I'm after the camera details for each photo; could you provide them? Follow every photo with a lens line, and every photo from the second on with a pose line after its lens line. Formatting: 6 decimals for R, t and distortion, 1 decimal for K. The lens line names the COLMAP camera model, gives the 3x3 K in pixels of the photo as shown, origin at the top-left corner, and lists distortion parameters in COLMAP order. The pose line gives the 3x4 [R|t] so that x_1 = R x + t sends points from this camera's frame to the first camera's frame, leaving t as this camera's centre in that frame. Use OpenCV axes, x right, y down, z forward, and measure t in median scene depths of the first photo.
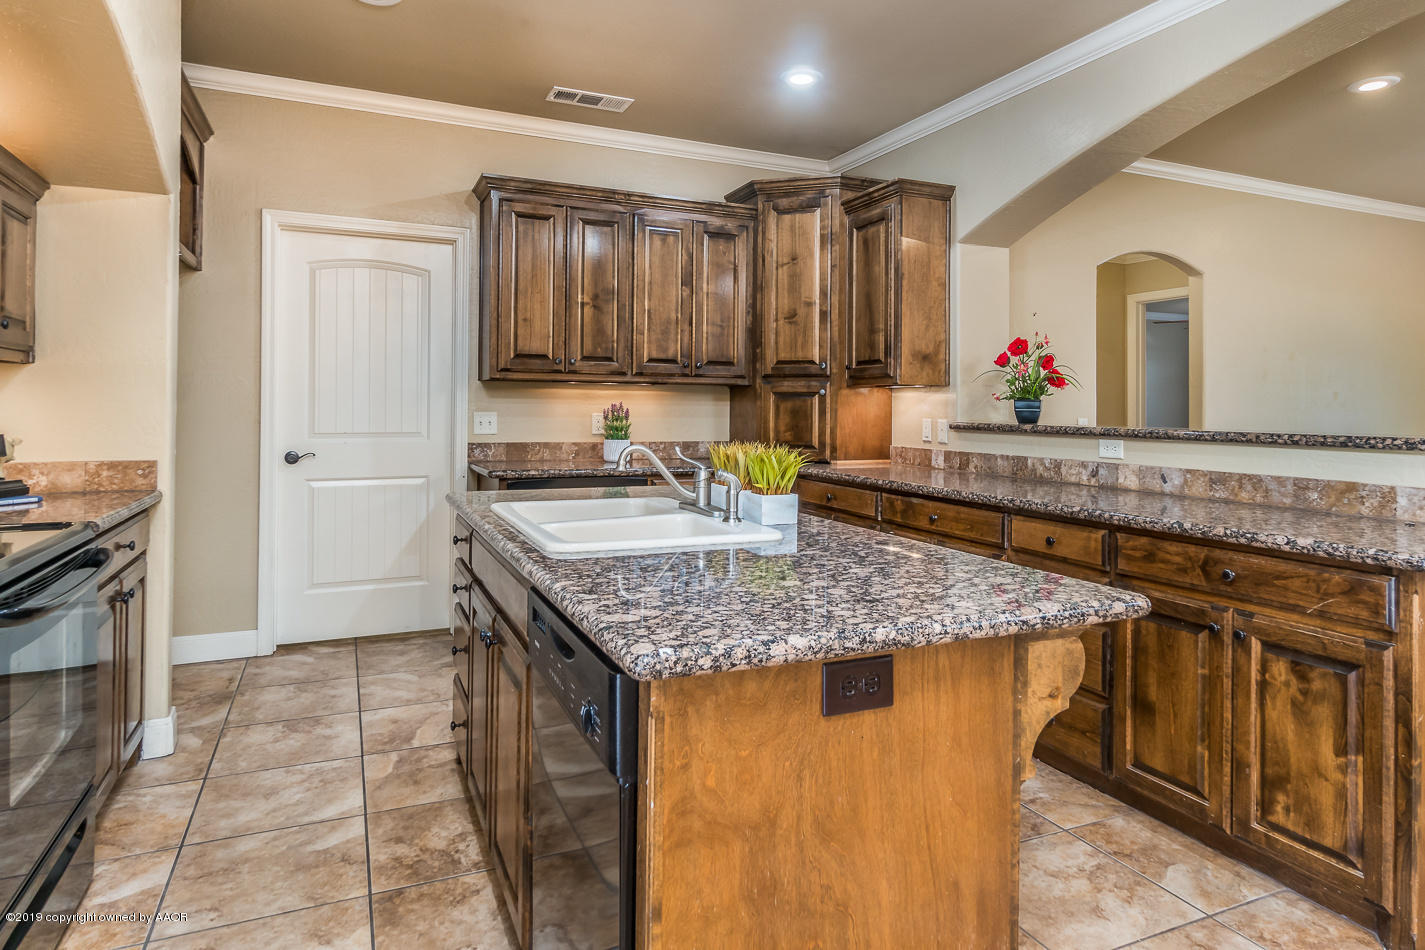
lens RADIAL K [[815.1, 0, 793.0], [0, 815.1, 405.3], [0, 0, 1]] dist [0.003847, -0.000391]
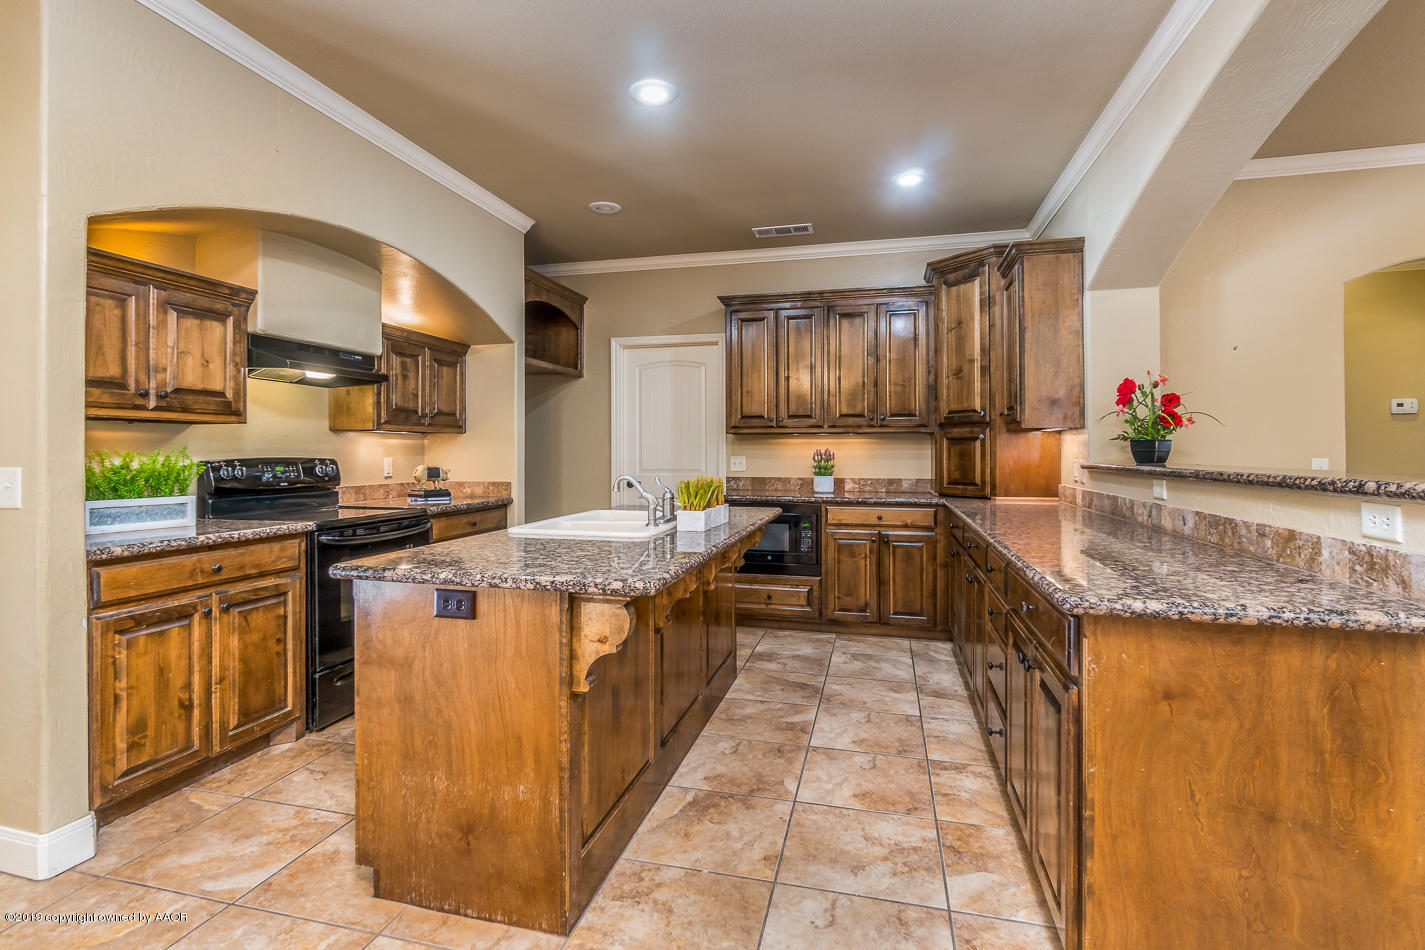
lens RADIAL K [[671.6, 0, 752.8], [0, 671.6, 450.1], [0, 0, 1]] dist [-0.009166, 0.002460]
pose [[0.791714, -0.012537, -0.610763, 0.384387], [0.011422, 0.999918, -0.005719, 0.004927], [0.610785, -0.002448, 0.791793, 0.059098]]
